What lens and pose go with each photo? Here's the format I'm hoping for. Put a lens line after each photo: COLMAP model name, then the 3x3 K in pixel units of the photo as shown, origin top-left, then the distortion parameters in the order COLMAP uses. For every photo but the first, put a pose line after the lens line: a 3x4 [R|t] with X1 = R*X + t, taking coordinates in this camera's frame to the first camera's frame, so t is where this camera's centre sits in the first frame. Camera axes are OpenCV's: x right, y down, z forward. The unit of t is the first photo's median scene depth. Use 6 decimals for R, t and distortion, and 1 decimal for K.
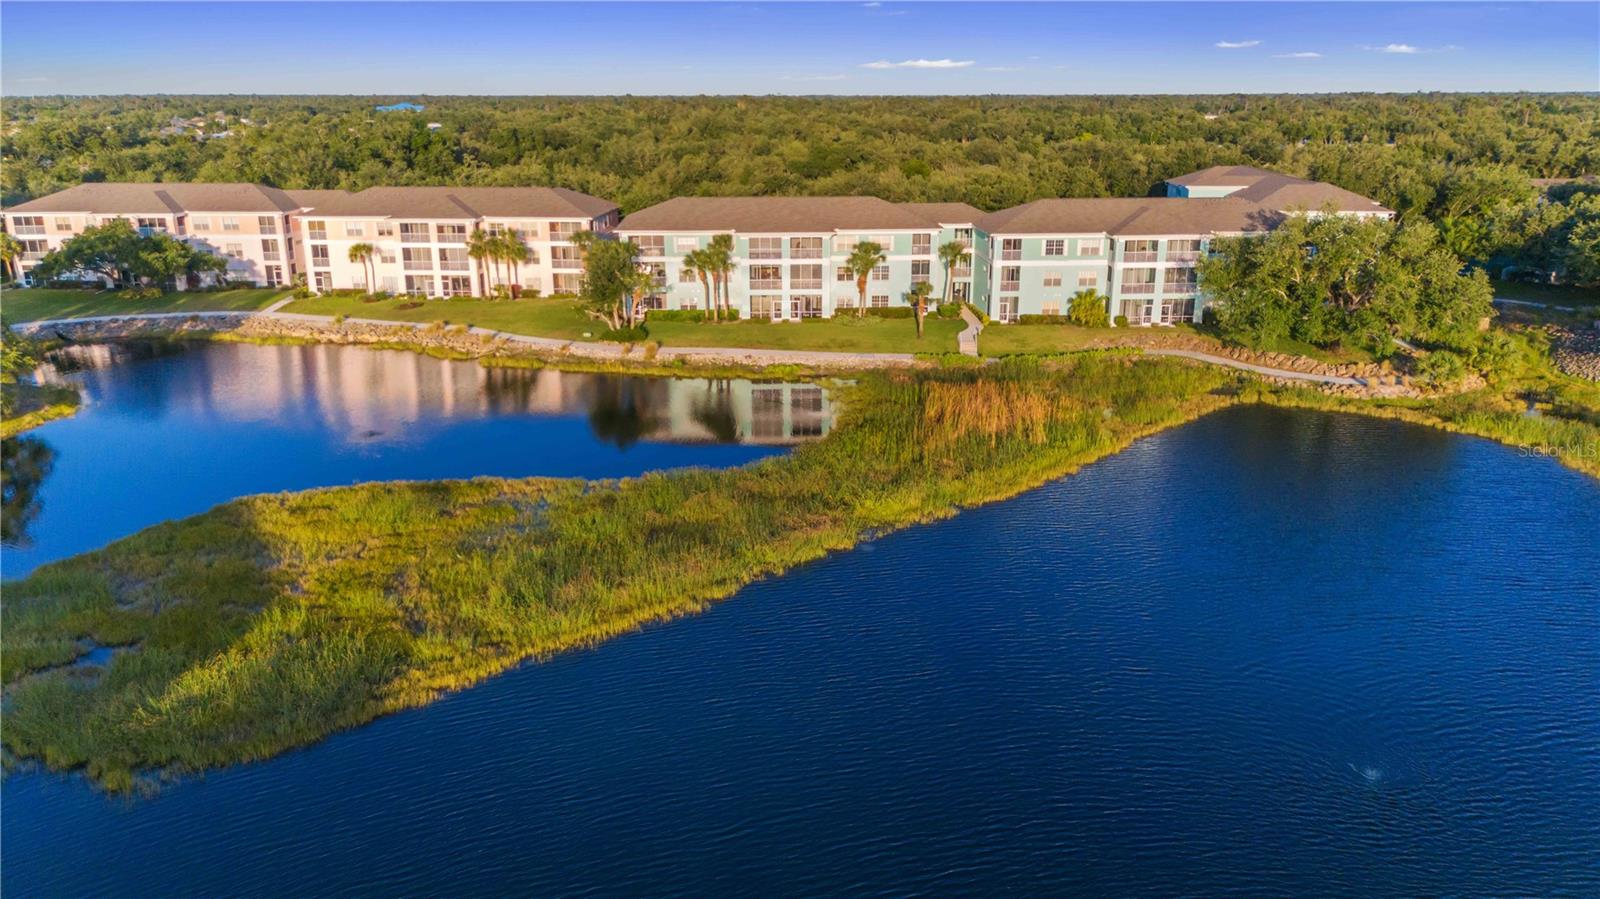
lens RADIAL K [[1163.4, 0, 843.8], [0, 1163.4, 508.1], [0, 0, 1]] dist [0.008810, -0.102974]
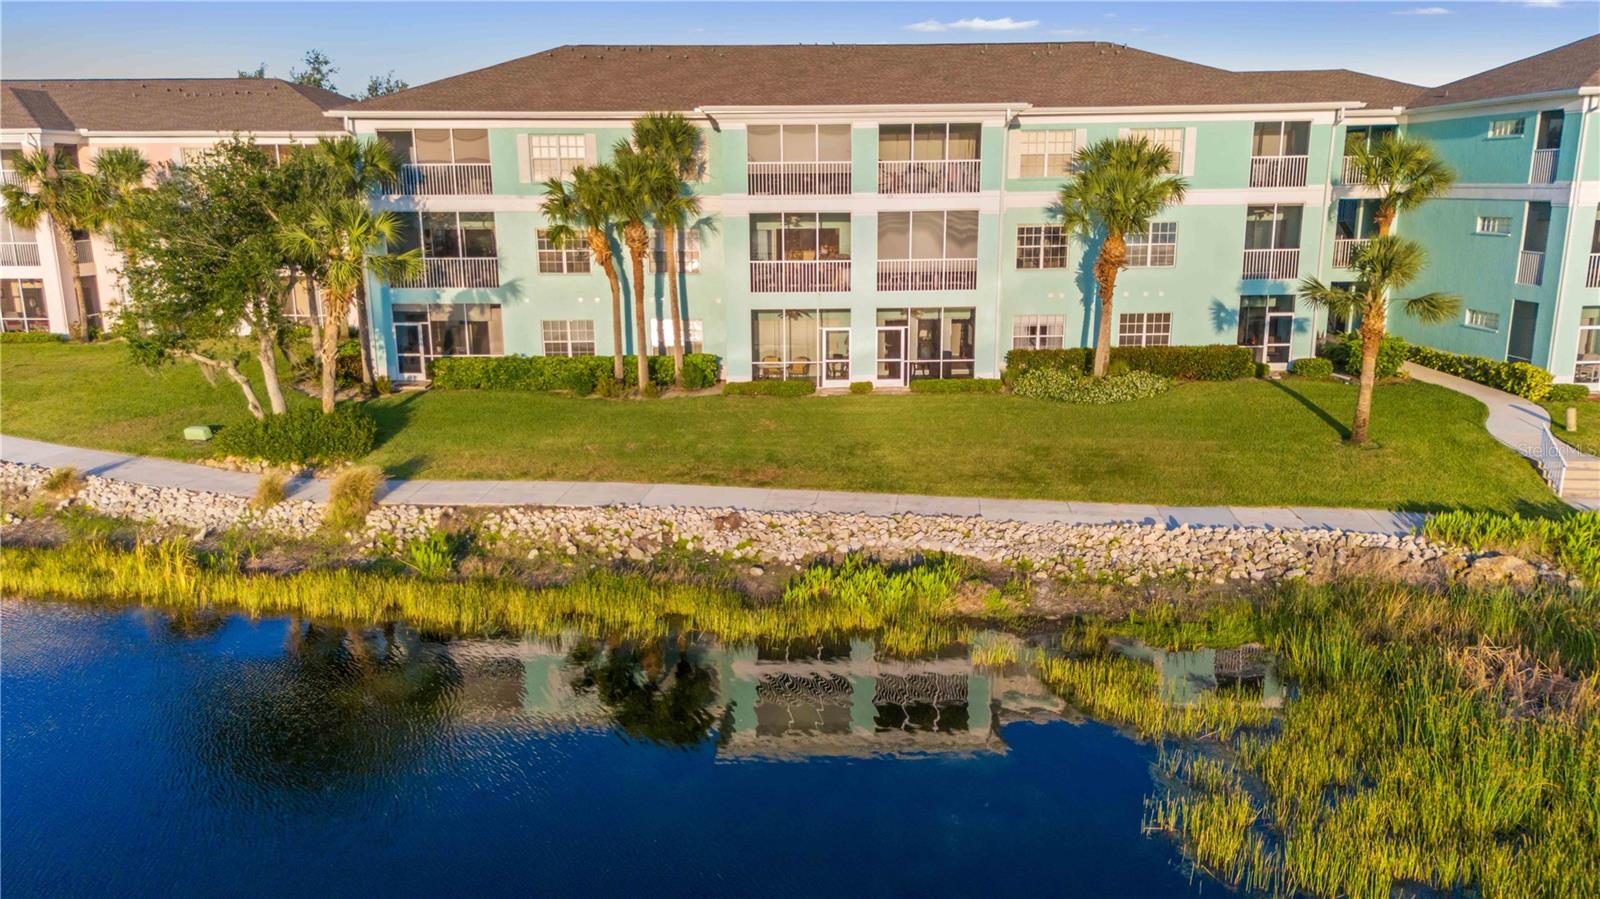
lens RADIAL K [[1168.1, 0, 800.0], [0, 1168.1, 449.5], [0, 0, 1]] dist [0.097235, -0.092527]
pose [[0.997667, -0.000031, -0.068273, -0.044801], [-0.008425, 0.992300, -0.123569, -0.103734], [0.067751, 0.123856, 0.989985, 0.678768]]
